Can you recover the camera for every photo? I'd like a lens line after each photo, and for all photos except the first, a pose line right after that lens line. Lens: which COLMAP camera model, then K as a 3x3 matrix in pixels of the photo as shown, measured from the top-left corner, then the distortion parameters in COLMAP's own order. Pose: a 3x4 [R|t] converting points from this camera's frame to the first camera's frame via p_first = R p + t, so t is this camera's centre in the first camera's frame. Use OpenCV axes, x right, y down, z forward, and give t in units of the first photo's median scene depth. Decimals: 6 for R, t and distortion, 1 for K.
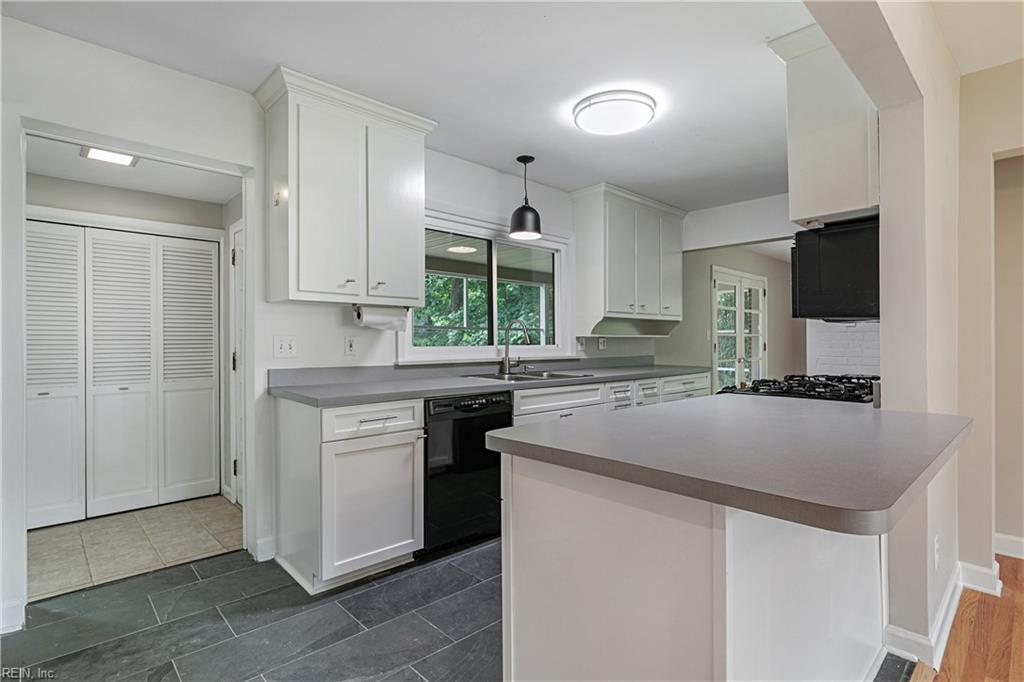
lens RADIAL K [[512.1, 0, 518.1], [0, 512.1, 342.8], [0, 0, 1]] dist [-0.003496, -0.000607]
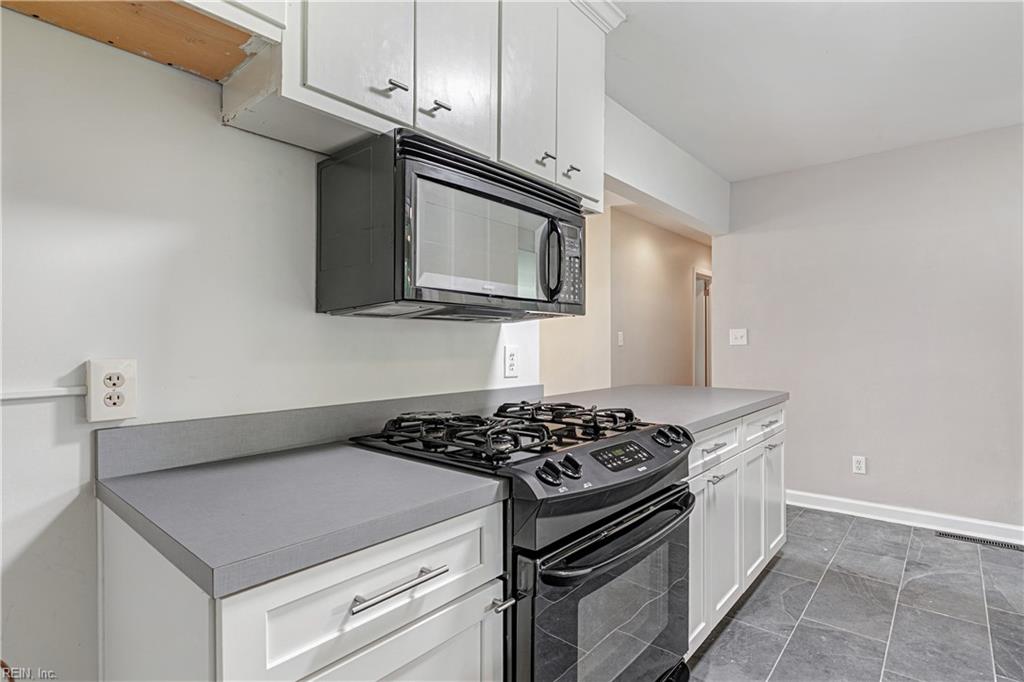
lens RADIAL K [[512.1, 0, 518.1], [0, 512.1, 342.8], [0, 0, 1]] dist [-0.003496, -0.000607]
pose [[-0.995919, 0.000106, -0.090253, 0.447238], [0.000198, 0.999999, -0.001006, -0.004472], [0.090253, -0.001020, -0.995918, 1.102827]]
